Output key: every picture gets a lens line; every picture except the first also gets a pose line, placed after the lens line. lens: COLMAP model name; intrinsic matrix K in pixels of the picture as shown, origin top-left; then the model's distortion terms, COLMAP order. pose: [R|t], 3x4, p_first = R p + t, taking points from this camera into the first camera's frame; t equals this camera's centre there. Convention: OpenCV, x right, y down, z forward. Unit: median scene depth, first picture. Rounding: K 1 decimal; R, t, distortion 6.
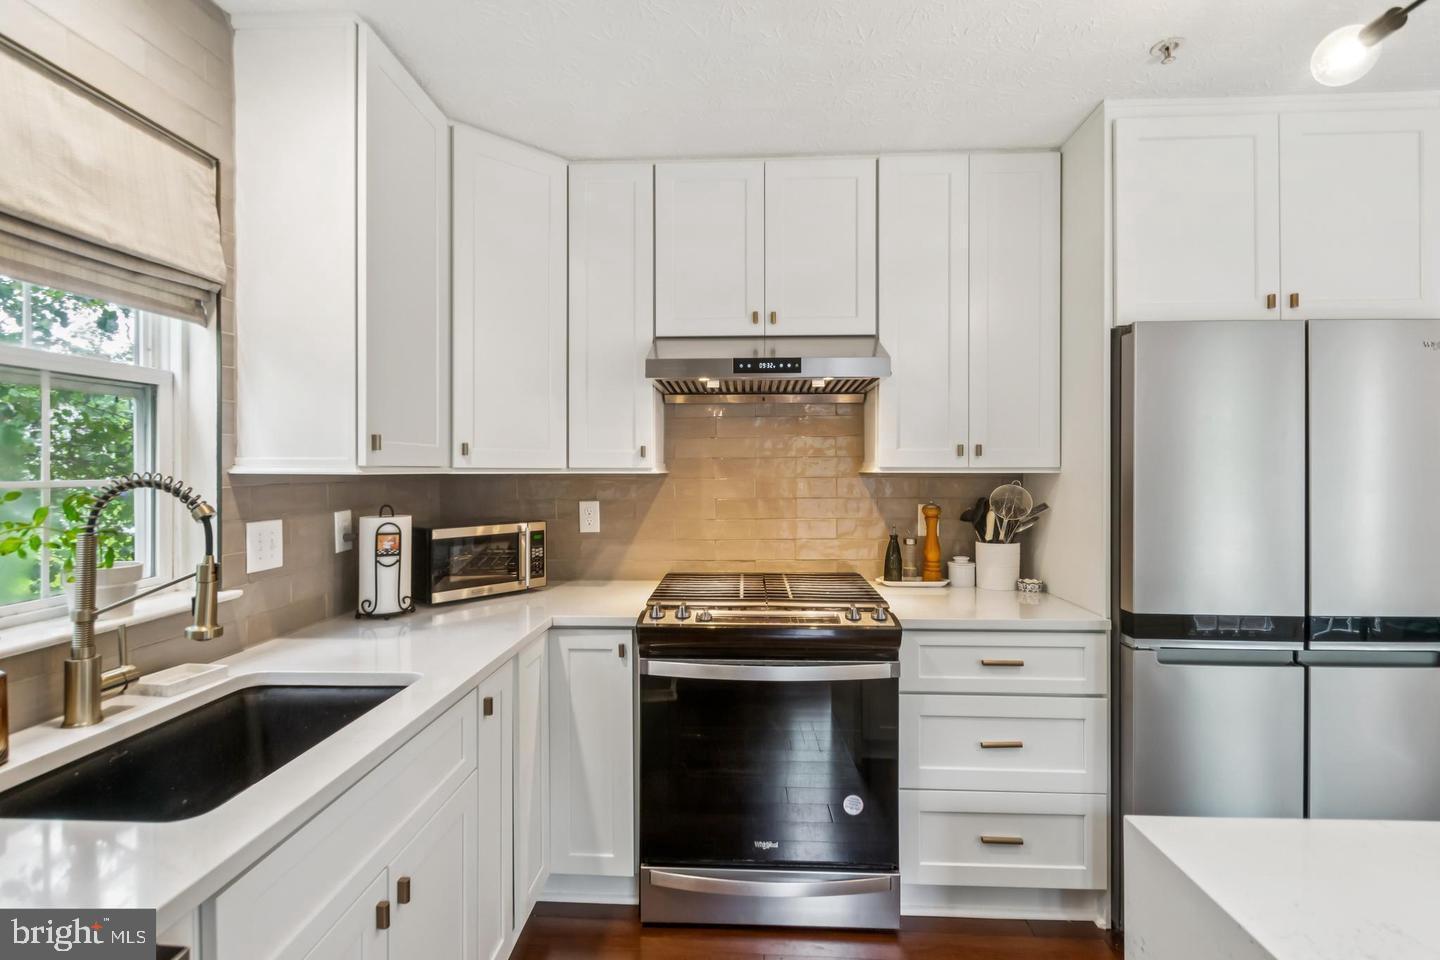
lens RADIAL K [[682.6, 0, 718.4], [0, 682.6, 472.9], [0, 0, 1]] dist [0.003760, -0.000123]
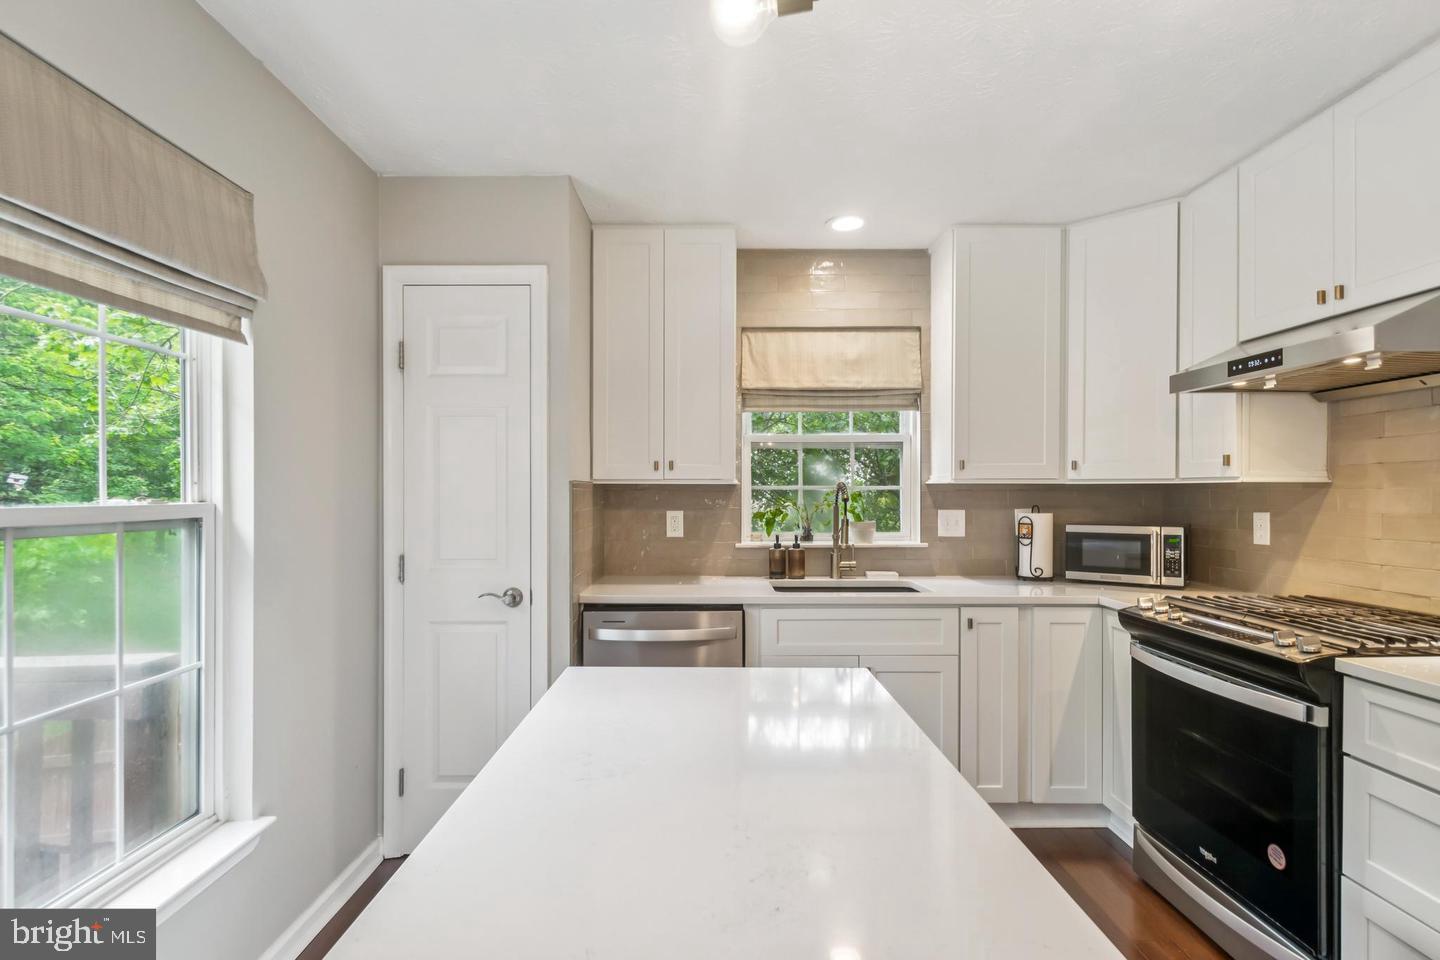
lens RADIAL K [[730.4, 0, 707.9], [0, 730.4, 493.4], [0, 0, 1]] dist [-0.000601, -0.001521]
pose [[0.048162, 0.001907, -0.998838, 1.030321], [-0.004931, 0.999986, 0.001672, 0.021555], [0.998827, 0.004844, 0.048170, 0.212444]]
